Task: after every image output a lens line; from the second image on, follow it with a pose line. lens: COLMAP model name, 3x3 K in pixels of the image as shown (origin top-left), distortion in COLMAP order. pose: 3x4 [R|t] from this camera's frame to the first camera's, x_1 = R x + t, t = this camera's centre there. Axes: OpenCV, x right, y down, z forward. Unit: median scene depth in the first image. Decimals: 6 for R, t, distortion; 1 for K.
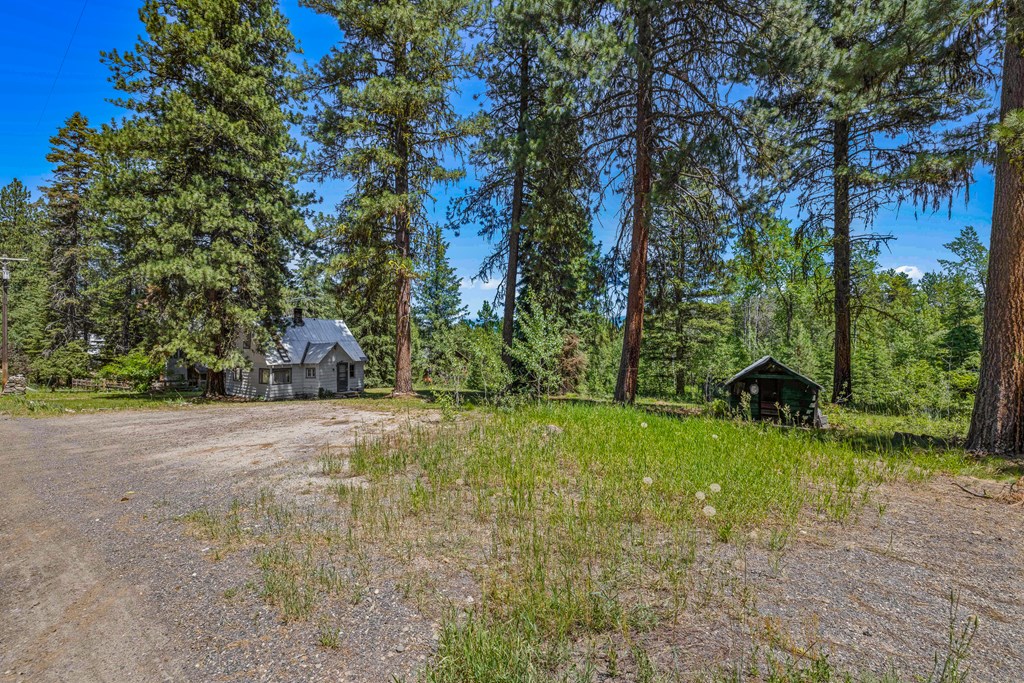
lens RADIAL K [[413.7, 0, 512.4], [0, 413.7, 338.1], [0, 0, 1]] dist [0.009817, 0.000198]
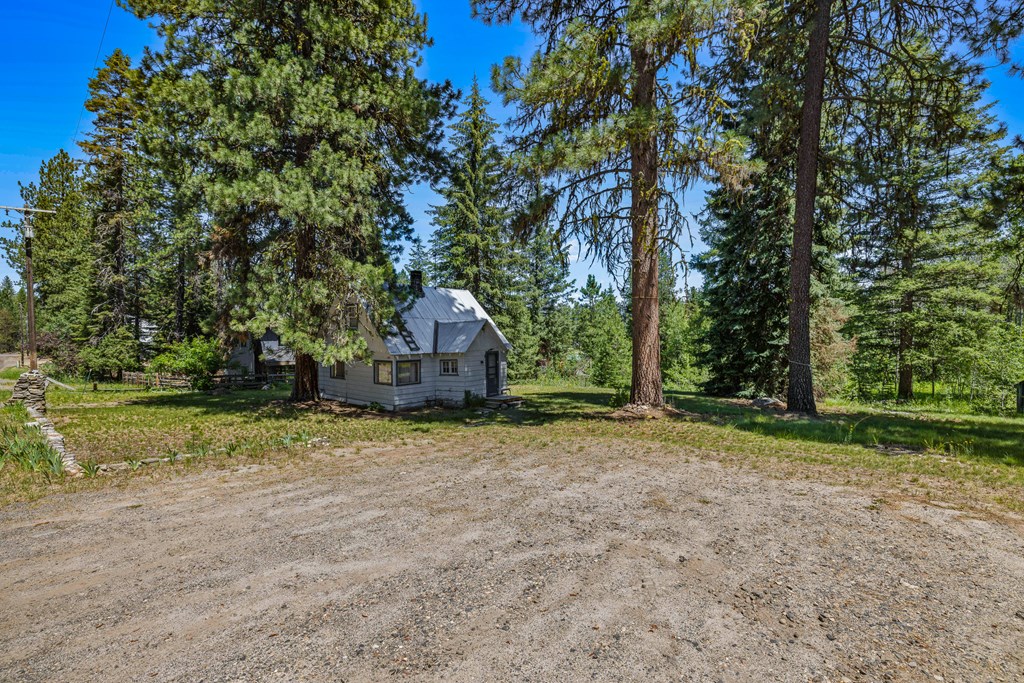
lens RADIAL K [[424.7, 0, 512.0], [0, 424.7, 341.5], [0, 0, 1]] dist [0.000667, 0.000002]
pose [[0.996735, -0.003968, -0.080646, -0.205798], [0.006745, 0.999393, 0.034184, 0.013779], [0.080461, -0.034616, 0.996156, 0.215926]]
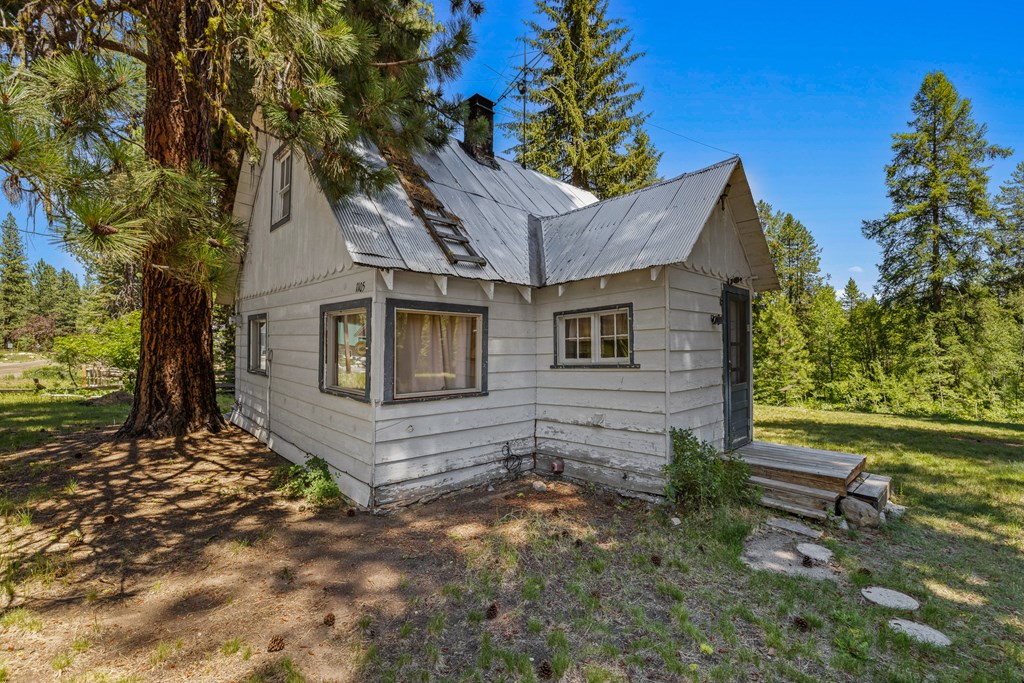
lens RADIAL K [[424.7, 0, 512.0], [0, 424.7, 341.5], [0, 0, 1]] dist [0.000667, 0.000002]
pose [[0.974115, 0.003239, -0.226031, -0.294497], [-0.000709, 0.999936, 0.011270, 0.052132], [0.226053, -0.010818, 0.974055, 0.506839]]
